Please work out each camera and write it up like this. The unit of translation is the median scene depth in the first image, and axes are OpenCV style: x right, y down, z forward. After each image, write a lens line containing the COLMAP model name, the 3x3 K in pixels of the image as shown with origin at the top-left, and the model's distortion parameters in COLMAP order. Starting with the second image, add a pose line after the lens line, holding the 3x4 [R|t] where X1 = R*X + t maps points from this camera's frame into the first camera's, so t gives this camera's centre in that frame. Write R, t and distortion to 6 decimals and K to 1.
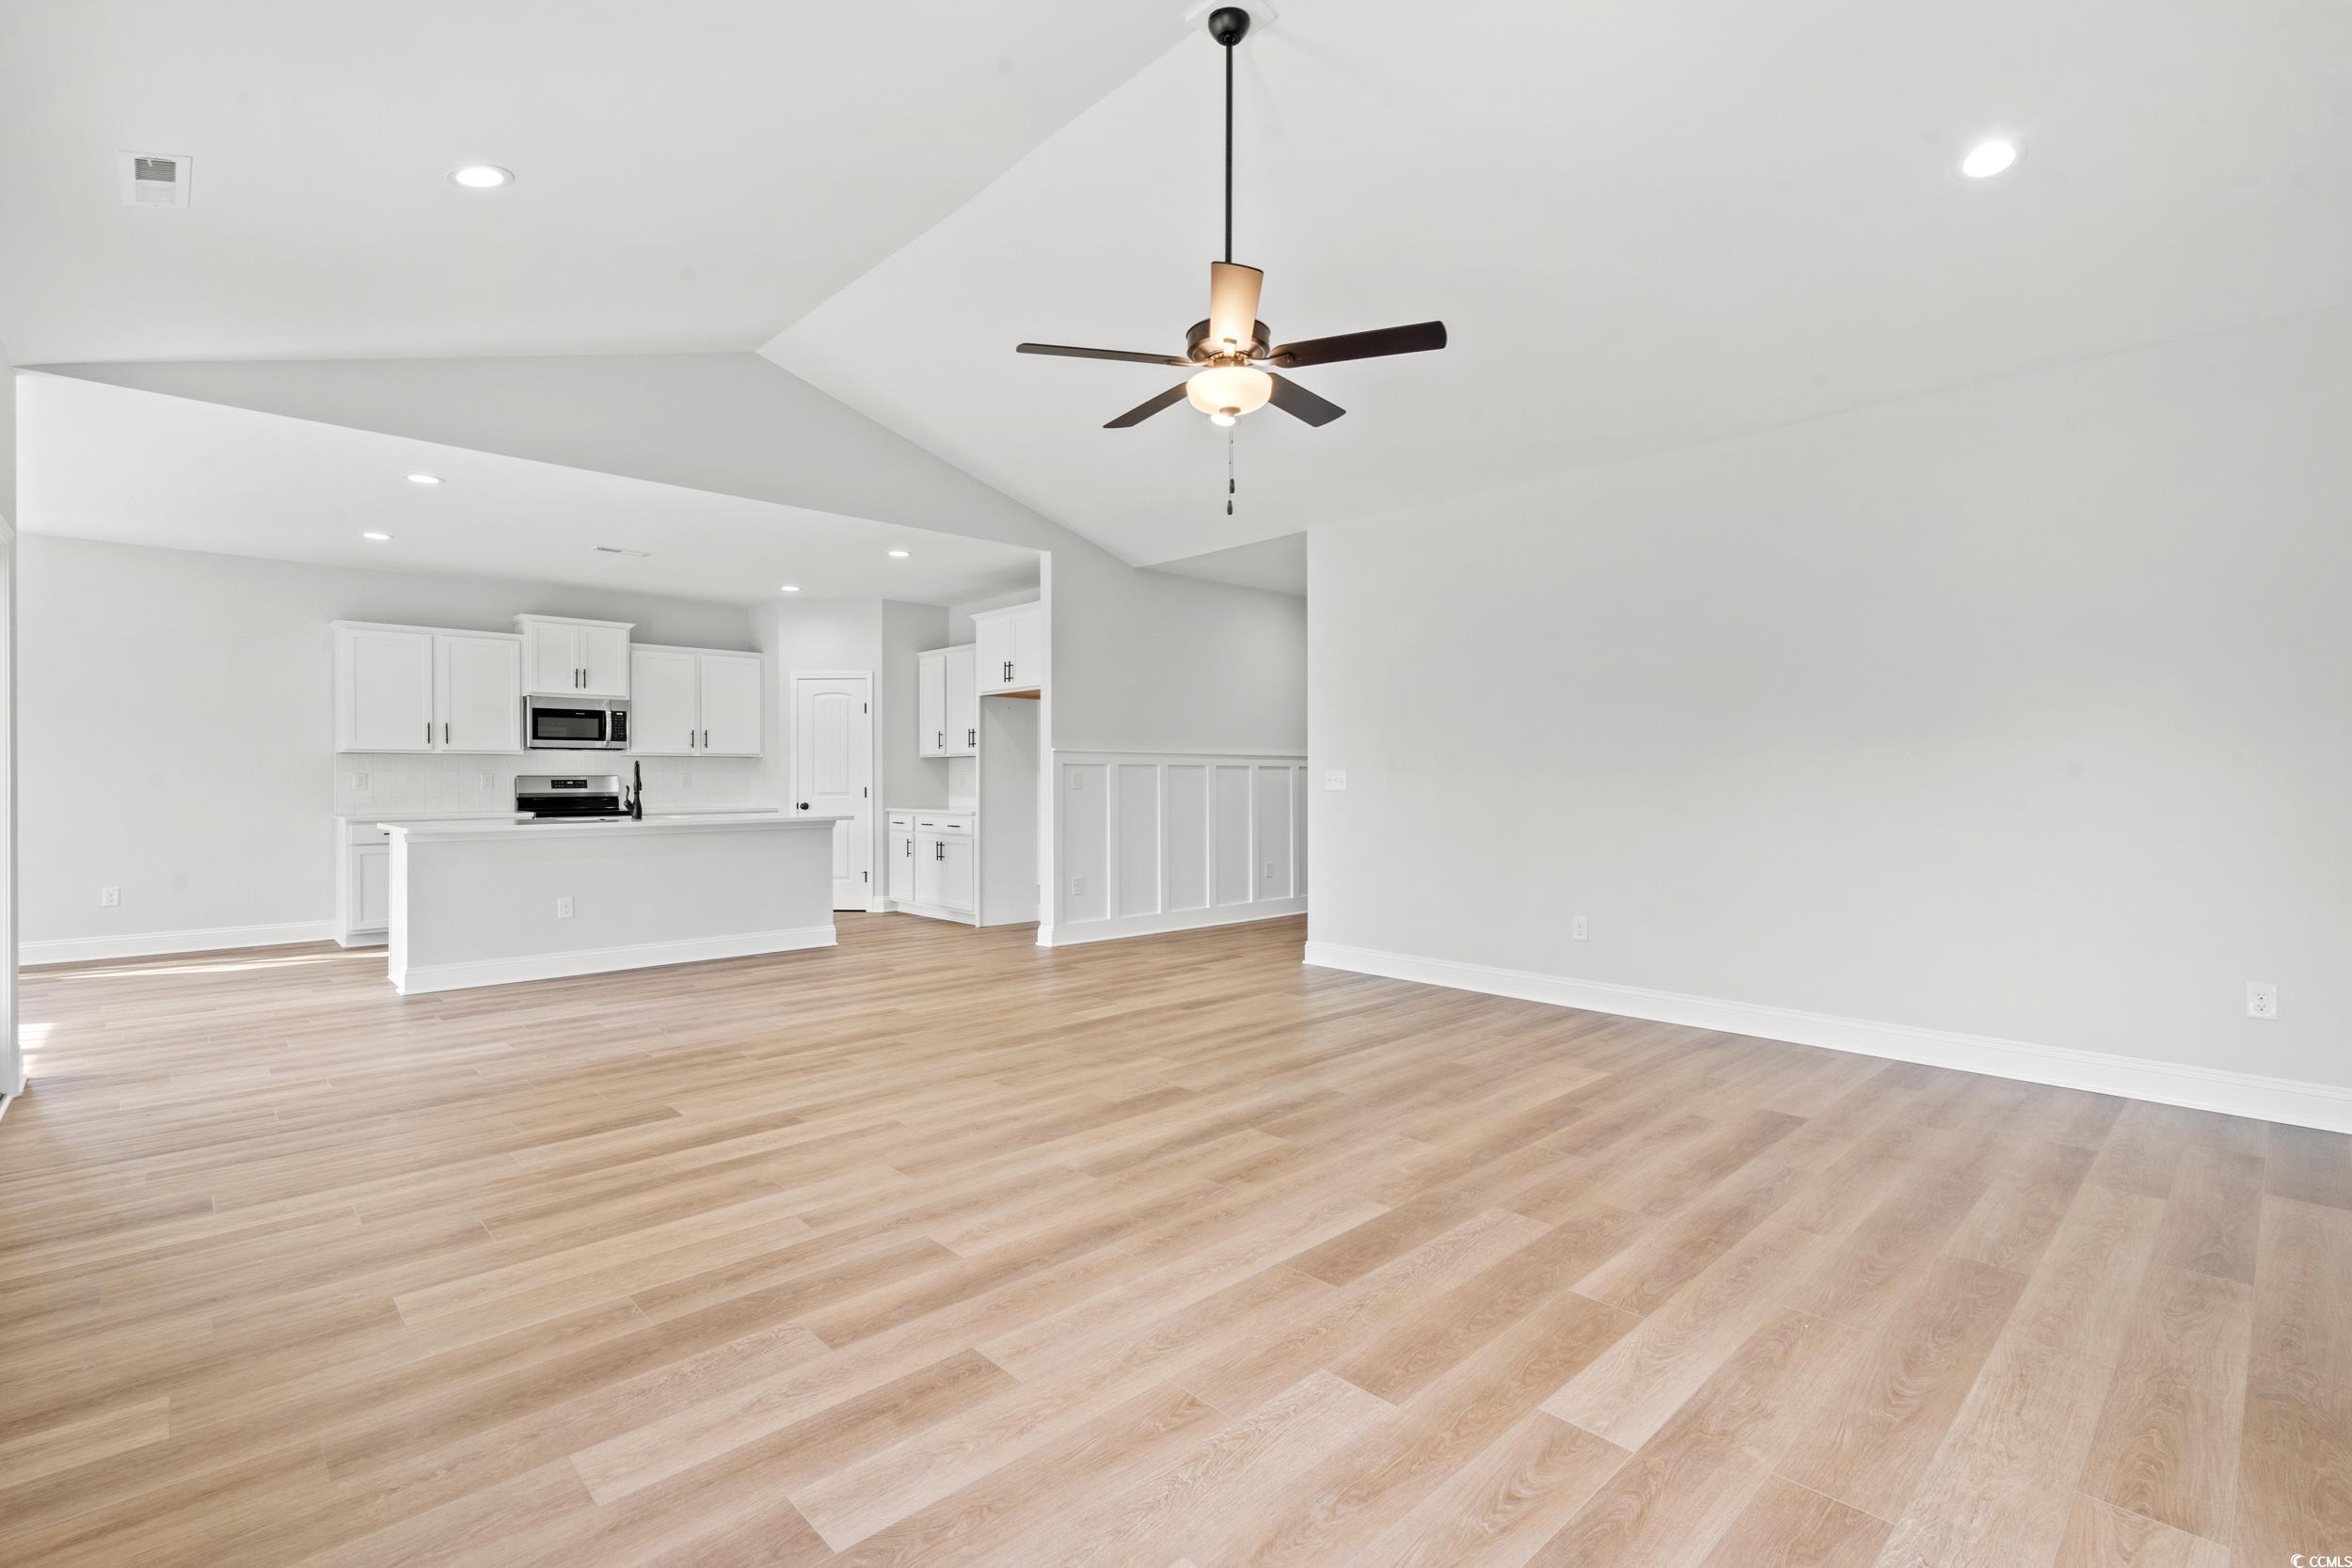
lens RADIAL K [[1070.7, 0, 1160.9], [0, 1070.7, 776.4], [0, 0, 1]] dist [0.000078, -0.000348]
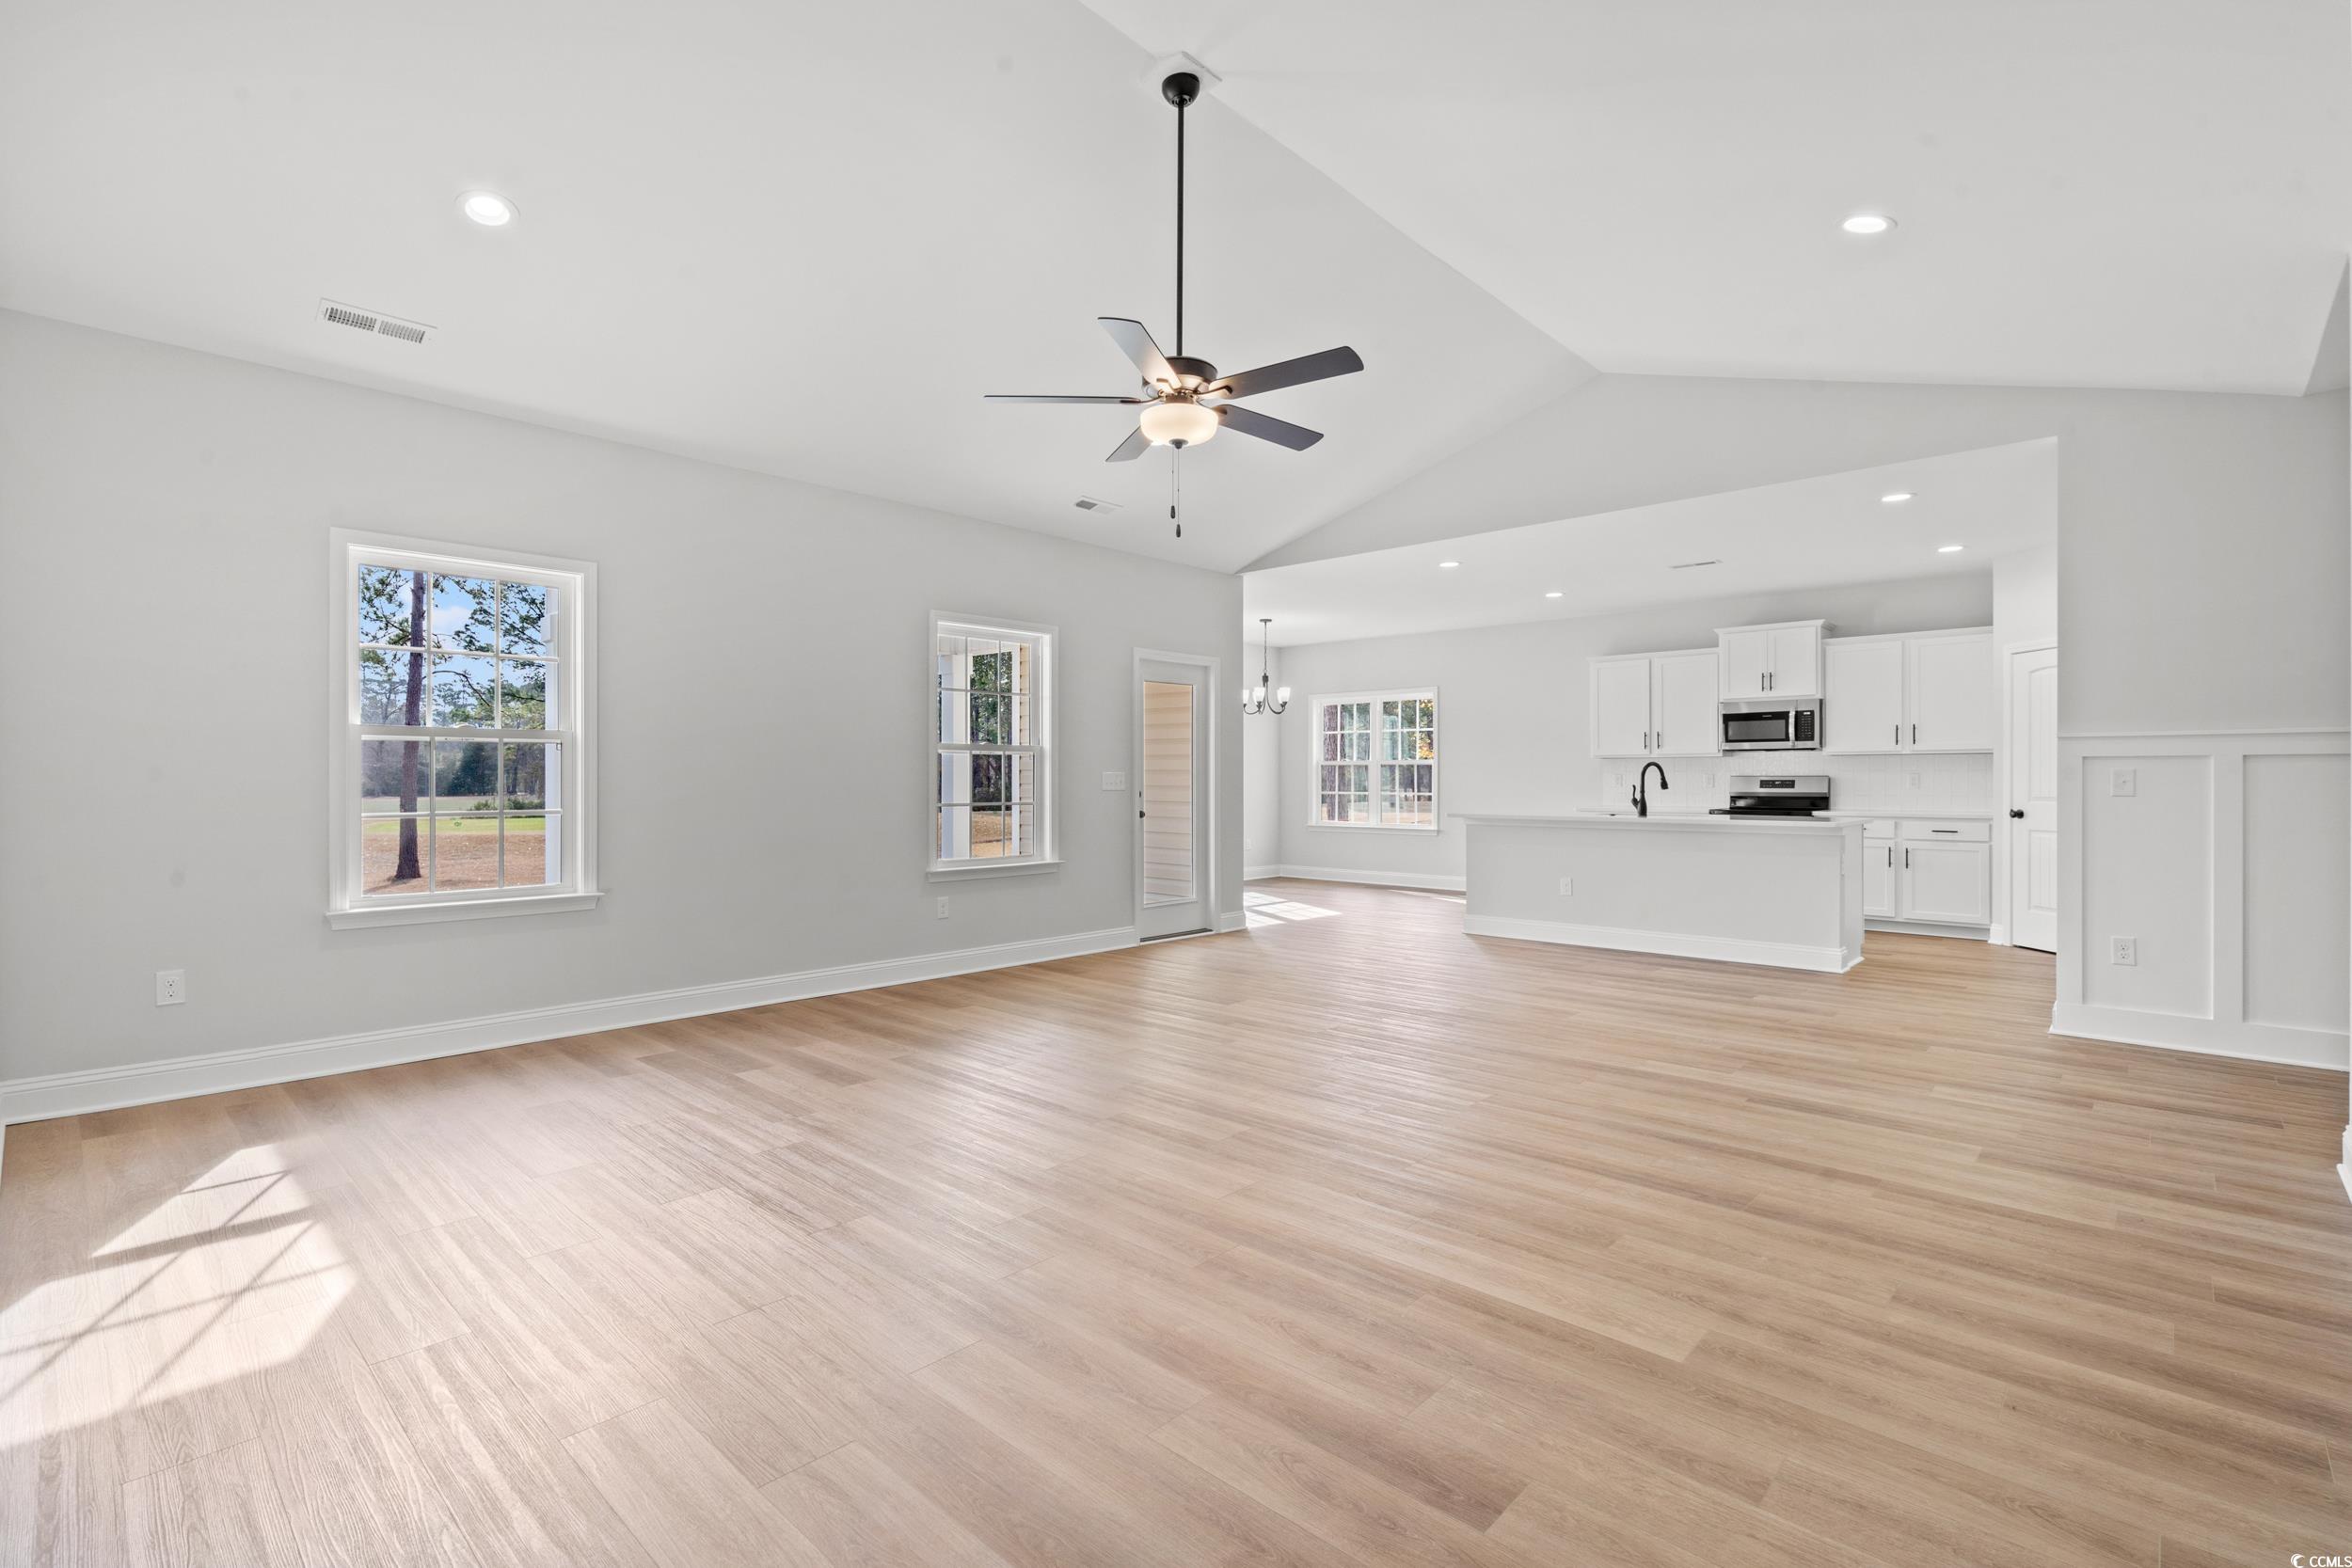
lens RADIAL K [[1070.7, 0, 1177.5], [0, 1070.7, 772.0], [0, 0, 1]] dist [0.000078, -0.000348]
pose [[0.069517, -0.003934, -0.997573, 0.445612], [-0.000072, 0.999992, -0.003949, -0.000146], [0.997581, 0.000346, 0.069516, 0.355812]]
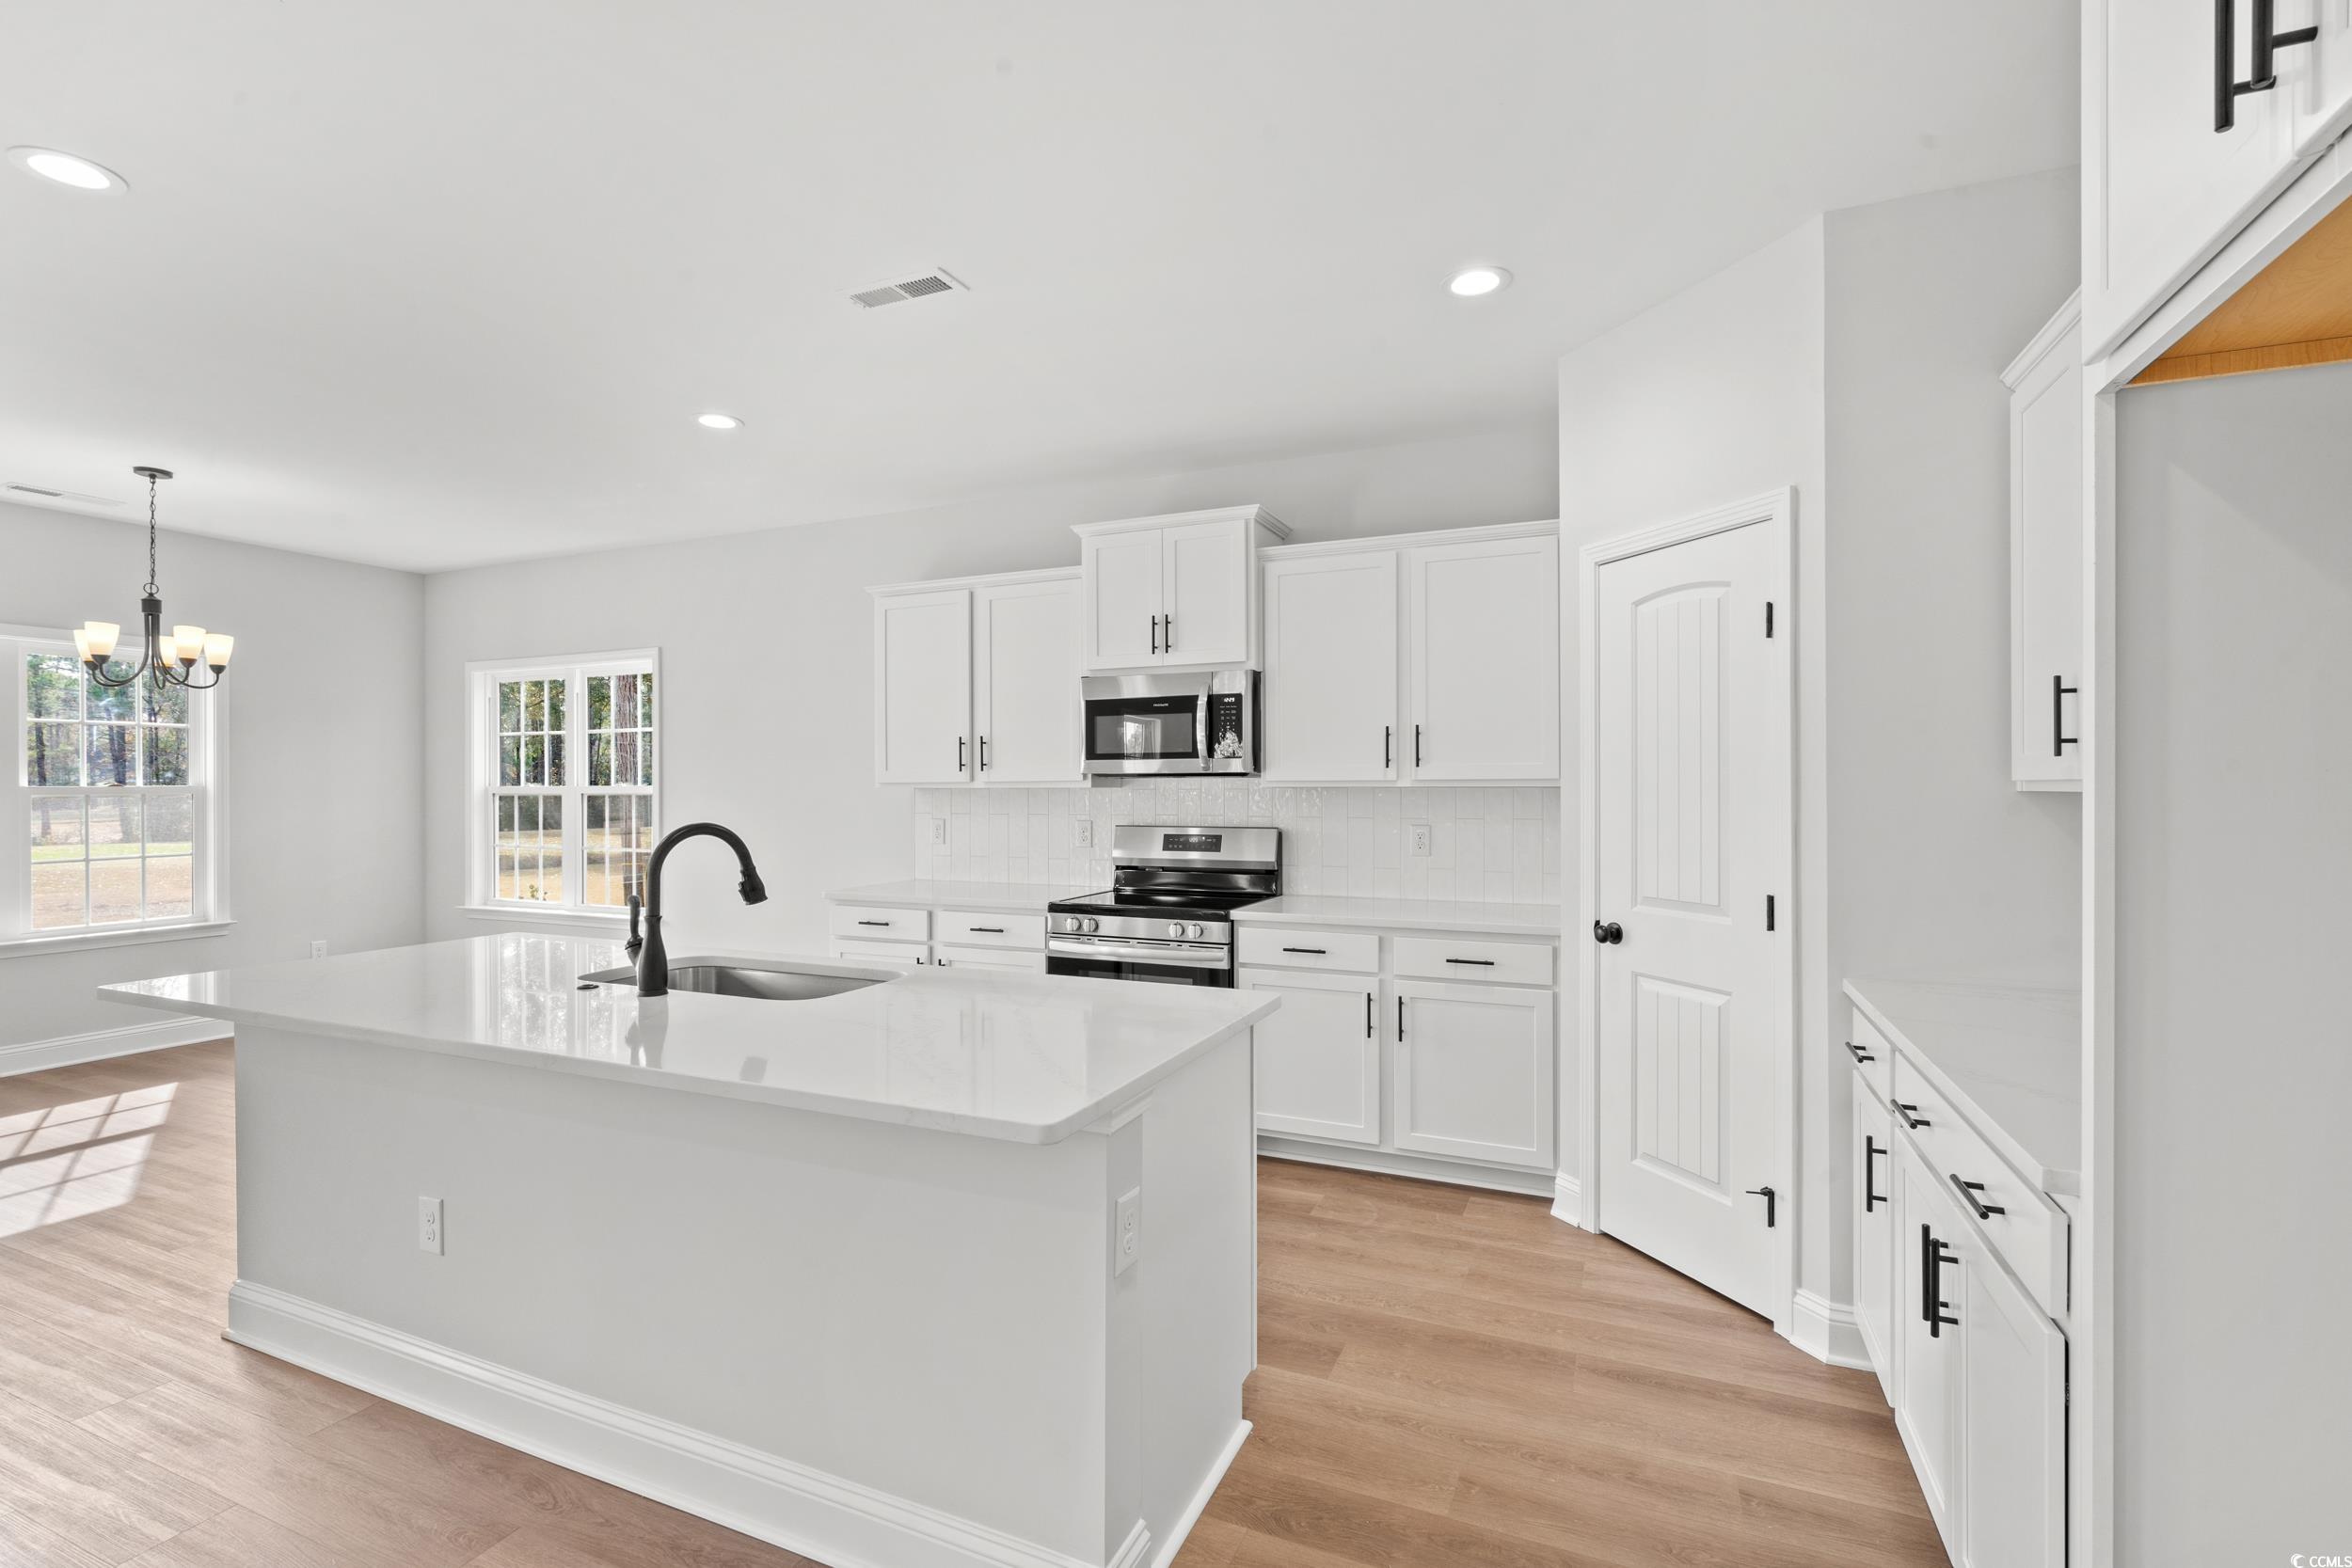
lens RADIAL K [[1070.7, 0, 1176.0], [0, 1070.7, 795.6], [0, 0, 1]] dist [0.000078, -0.000348]
pose [[0.390471, 0.009654, -0.920564, -0.080366], [0.003017, 0.999926, 0.011766, -0.022194], [0.920610, -0.007371, 0.390413, 0.803127]]
